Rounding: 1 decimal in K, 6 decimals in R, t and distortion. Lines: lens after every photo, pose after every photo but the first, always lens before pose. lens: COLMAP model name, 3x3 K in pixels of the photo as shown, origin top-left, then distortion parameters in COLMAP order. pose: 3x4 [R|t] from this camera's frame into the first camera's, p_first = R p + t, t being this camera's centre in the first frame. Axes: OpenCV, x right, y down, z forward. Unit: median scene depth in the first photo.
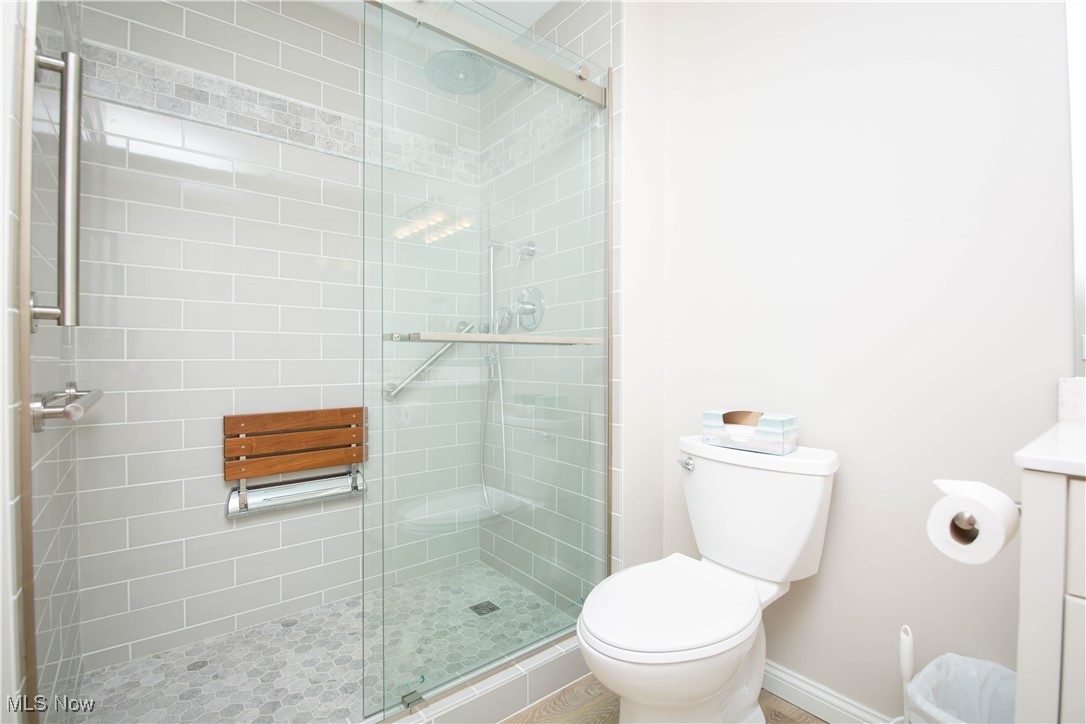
lens RADIAL K [[495.7, 0, 541.7], [0, 495.7, 360.0], [0, 0, 1]] dist [-0.011708, -0.006204]
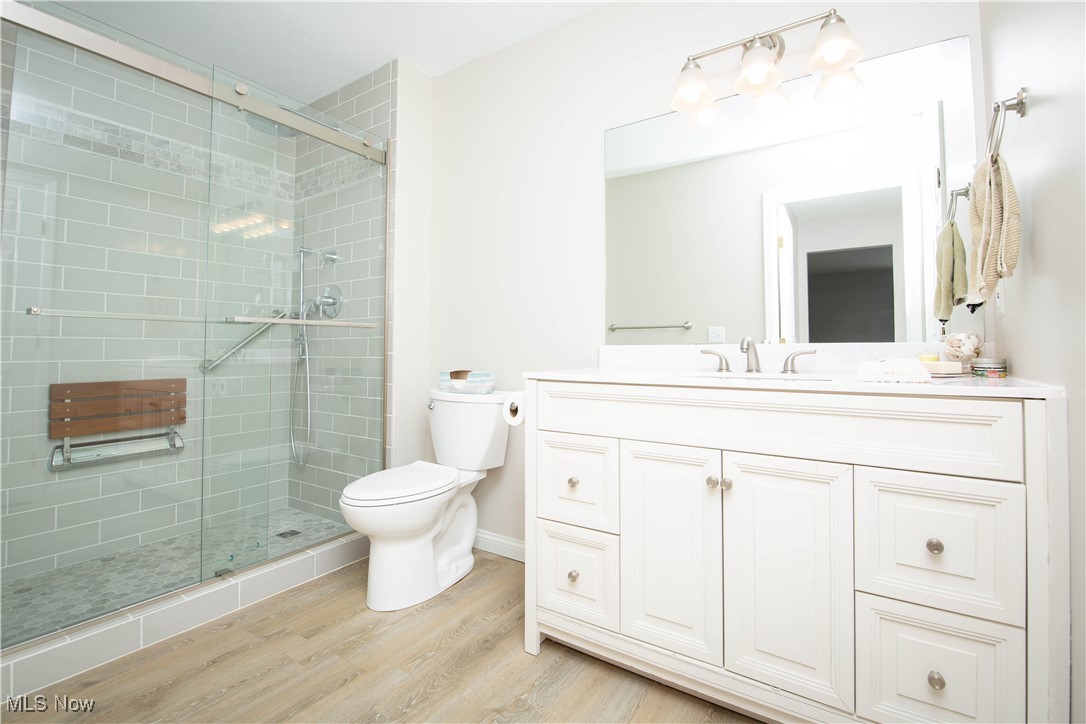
lens RADIAL K [[495.7, 0, 541.2], [0, 495.7, 331.9], [0, 0, 1]] dist [-0.011708, -0.006204]
pose [[0.952078, 0.011531, 0.305639, 0.114562], [0.001295, 0.999128, -0.041728, 0.035033], [-0.305854, 0.040125, 0.951233, -0.448118]]
